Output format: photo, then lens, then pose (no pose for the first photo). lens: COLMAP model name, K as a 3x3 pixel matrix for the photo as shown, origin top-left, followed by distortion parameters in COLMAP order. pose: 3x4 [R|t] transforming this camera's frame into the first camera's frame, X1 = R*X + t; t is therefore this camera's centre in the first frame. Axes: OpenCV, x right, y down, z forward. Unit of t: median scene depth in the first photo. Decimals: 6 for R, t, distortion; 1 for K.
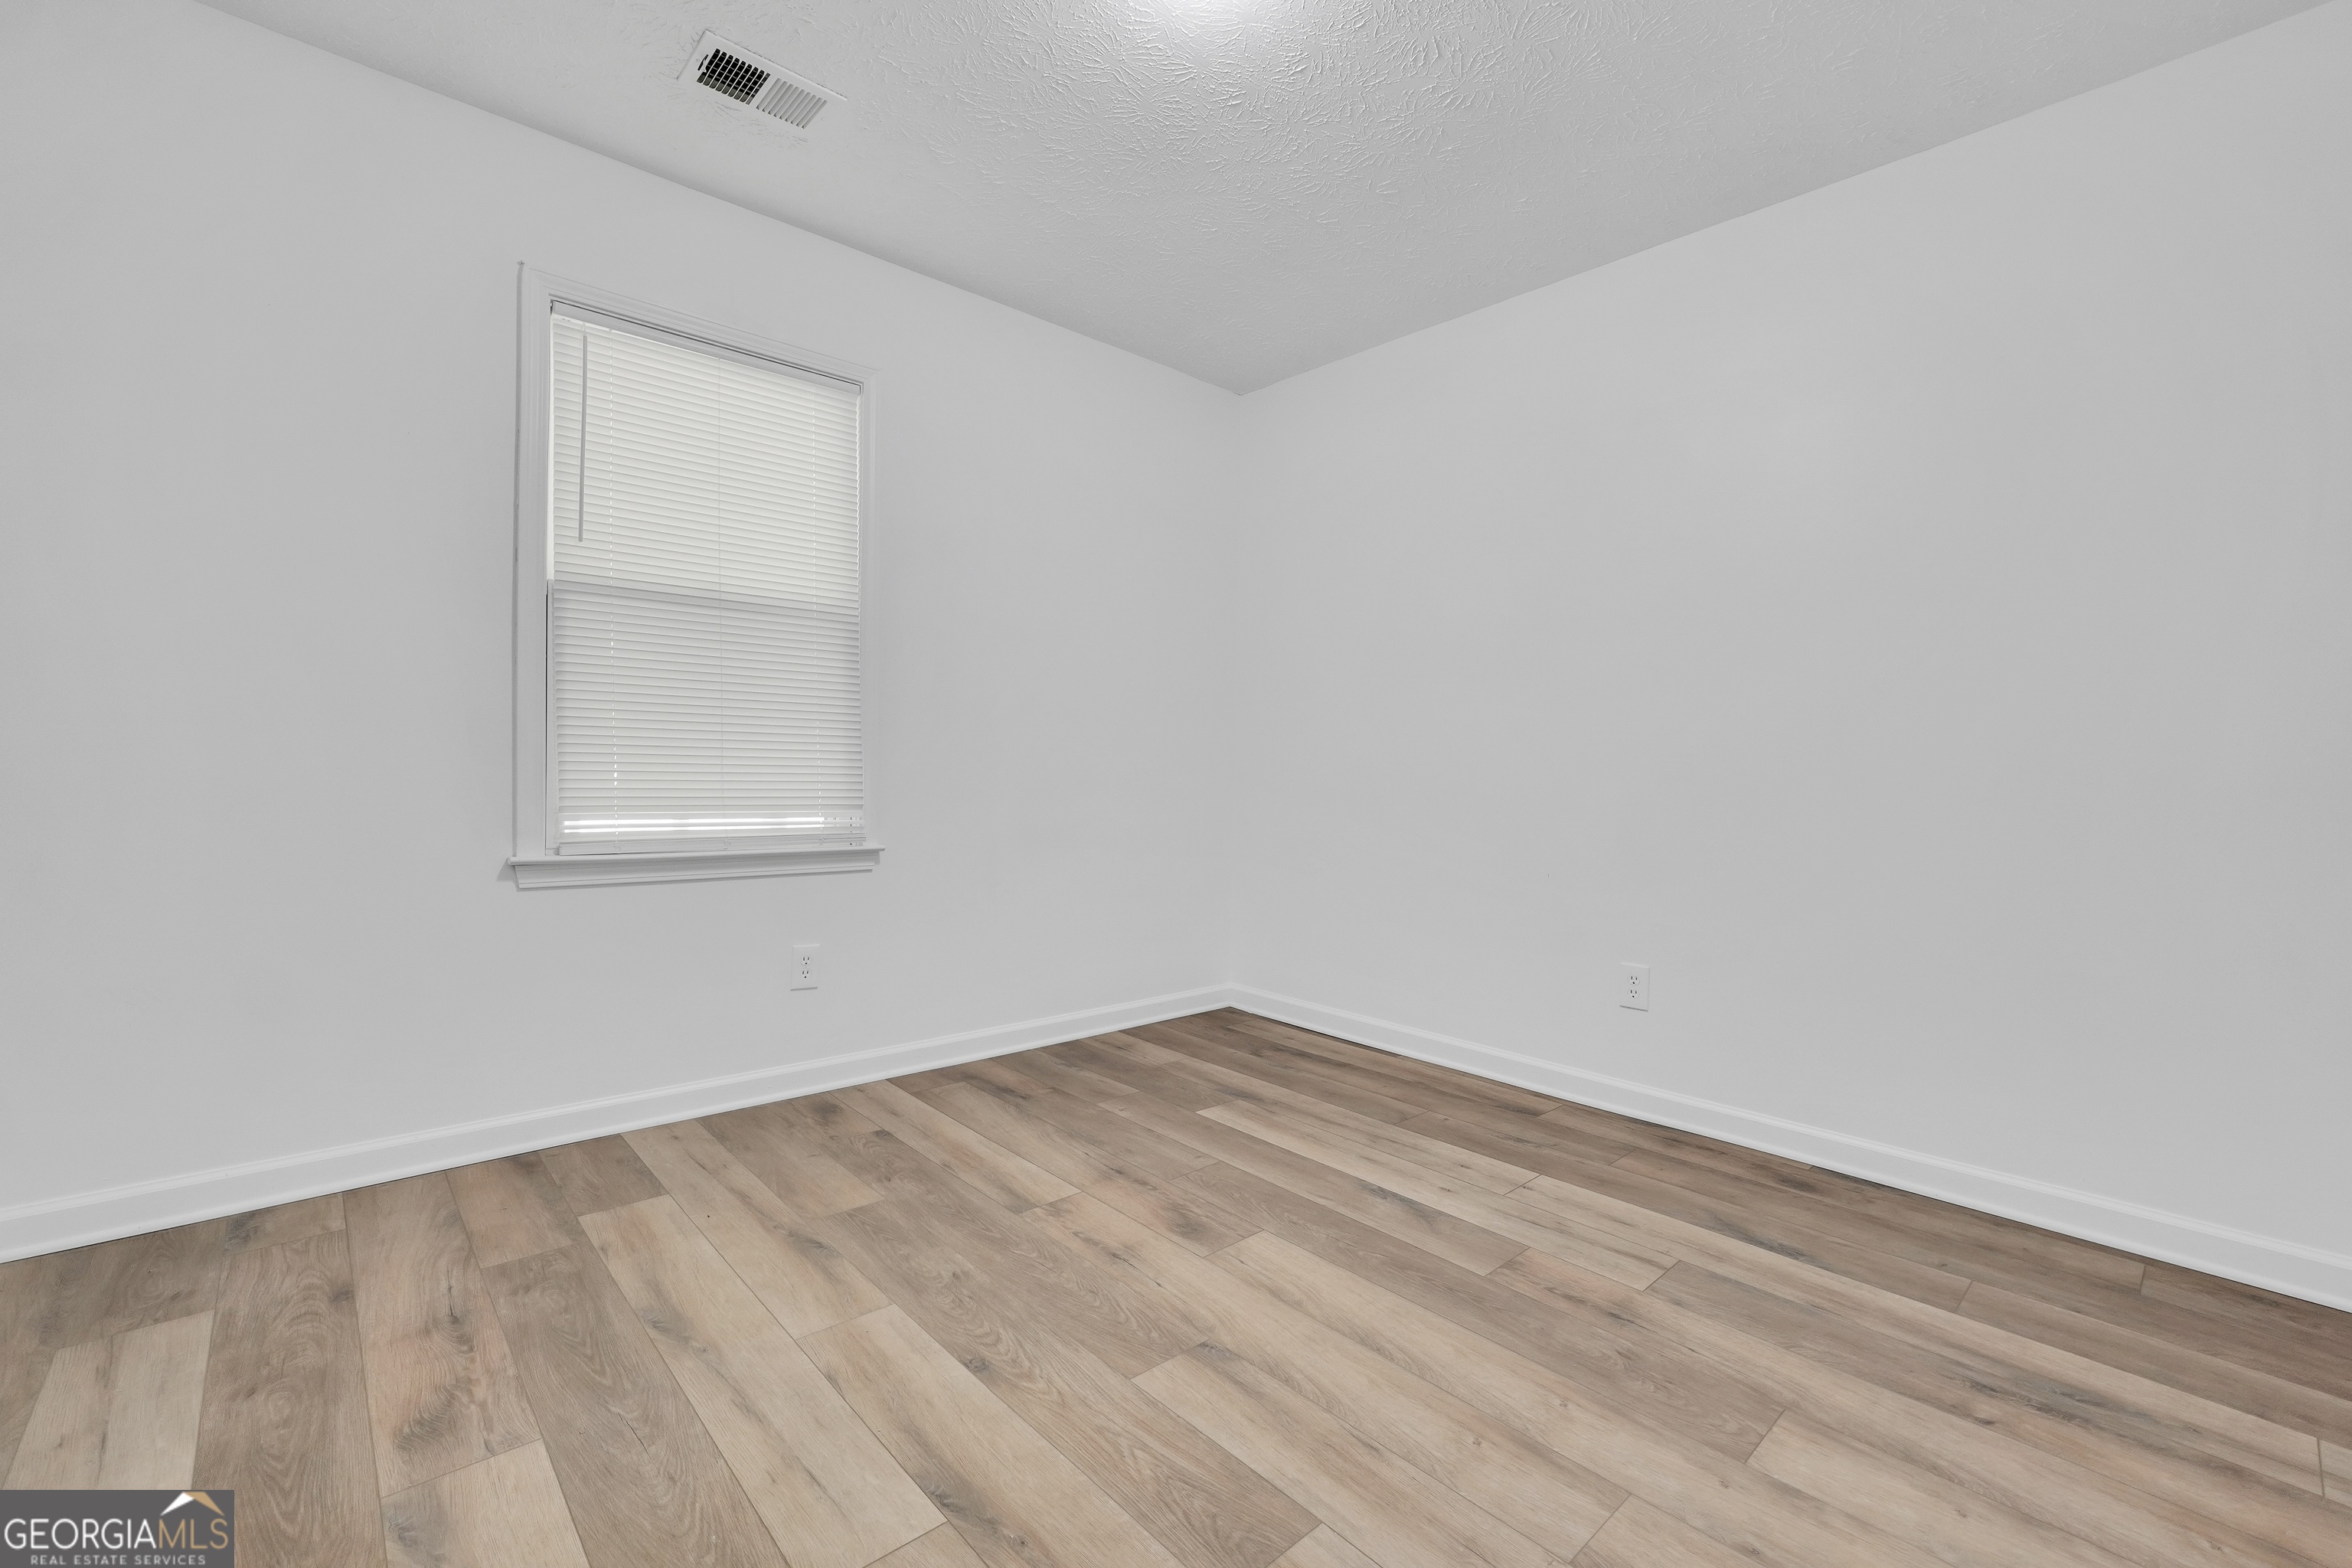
lens RADIAL K [[972.0, 0, 1176.0], [0, 972.0, 784.0], [0, 0, 1]] dist [-0.019171, 0.000329]
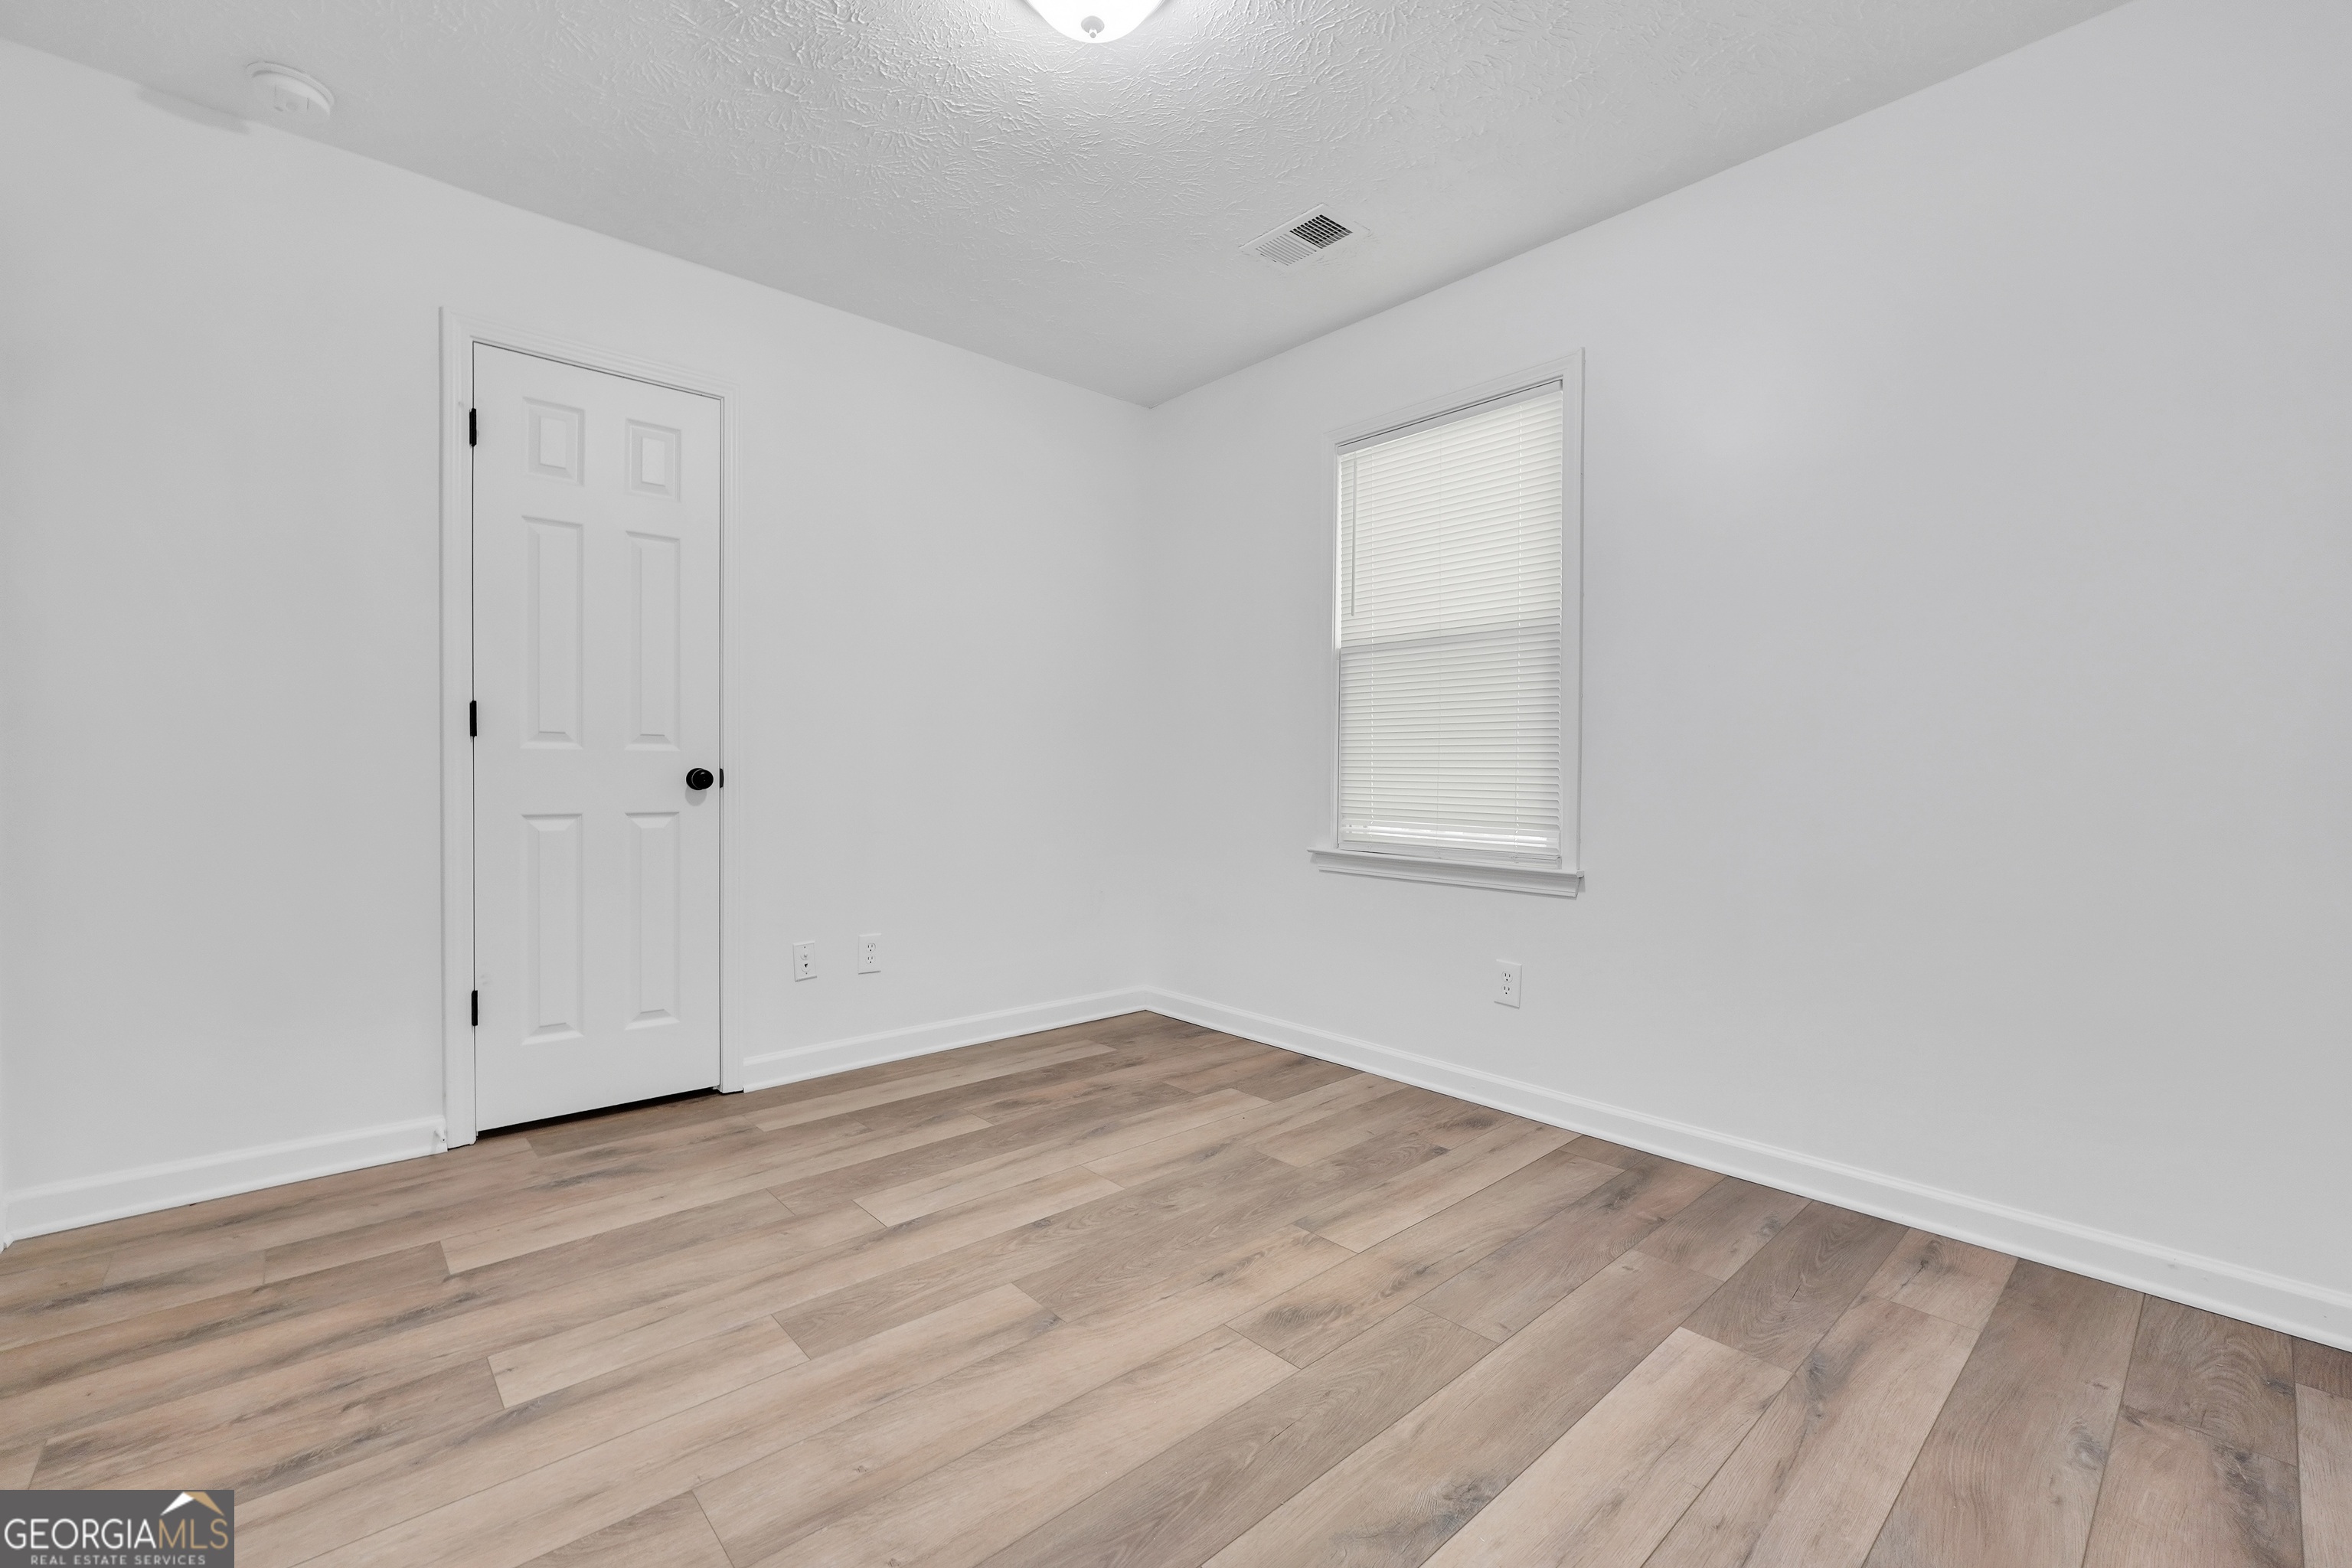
lens RADIAL K [[1022.3, 0, 1192.5], [0, 1022.3, 782.0], [0, 0, 1]] dist [-0.017800, 0.004701]
pose [[-0.003952, -0.008279, -0.999958, 0.873173], [-0.027177, 0.999597, -0.008169, -0.003165], [0.999623, 0.027143, -0.004175, 0.862533]]
